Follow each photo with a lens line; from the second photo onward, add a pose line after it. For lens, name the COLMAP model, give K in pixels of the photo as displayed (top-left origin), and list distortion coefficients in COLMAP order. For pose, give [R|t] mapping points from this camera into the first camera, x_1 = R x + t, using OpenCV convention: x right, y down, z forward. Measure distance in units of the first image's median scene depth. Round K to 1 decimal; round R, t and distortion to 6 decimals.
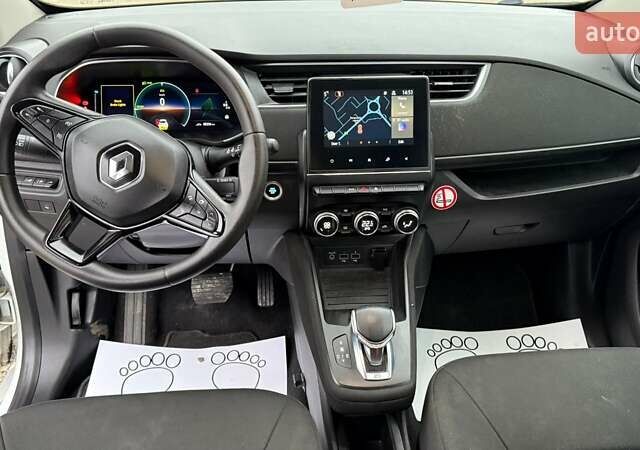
lens RADIAL K [[571.2, 0, 320.0], [0, 571.2, 225.0], [0, 0, 1]] dist [0.132926, -0.181957]
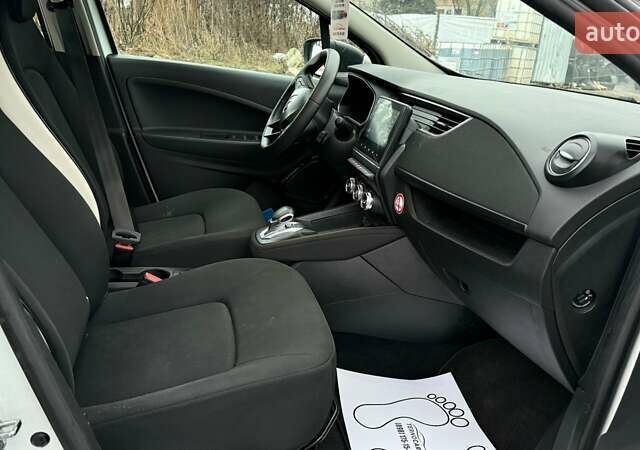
lens RADIAL K [[571.2, 0, 320.0], [0, 571.2, 225.0], [0, 0, 1]] dist [0.132926, -0.181957]
pose [[0.133700, 0.310808, -0.941022, 1.423172], [-0.554625, 0.810385, 0.188859, -0.152905], [0.821289, 0.496664, 0.280730, 0.528971]]
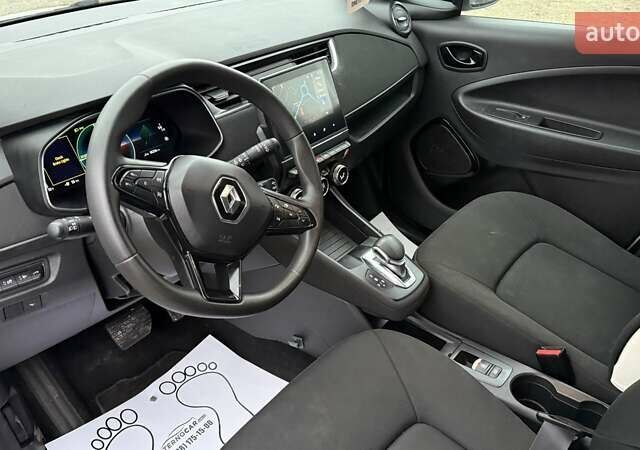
lens RADIAL K [[571.2, 0, 320.0], [0, 571.2, 225.0], [0, 0, 1]] dist [0.132926, -0.181957]
pose [[0.686308, -0.386701, 0.615991, -0.660796], [0.354404, 0.917397, 0.181055, -0.140494], [-0.635122, 0.094050, 0.766665, 0.086280]]
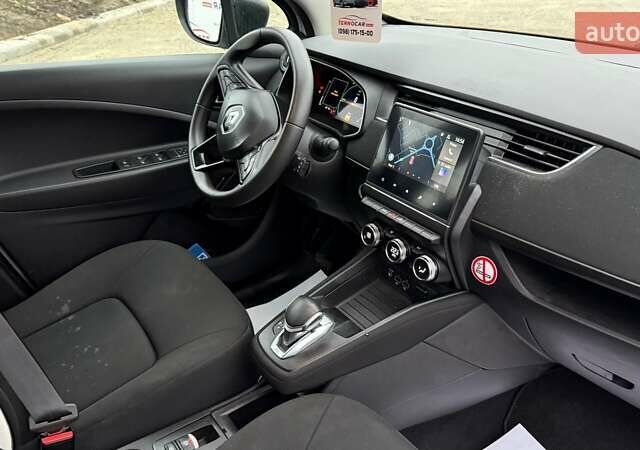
lens RADIAL K [[571.2, 0, 320.0], [0, 571.2, 225.0], [0, 0, 1]] dist [0.132926, -0.181957]
pose [[0.501579, 0.393024, -0.770682, 0.754806], [-0.419916, 0.889471, 0.180310, -0.165147], [0.756366, 0.233182, 0.611177, 0.251347]]
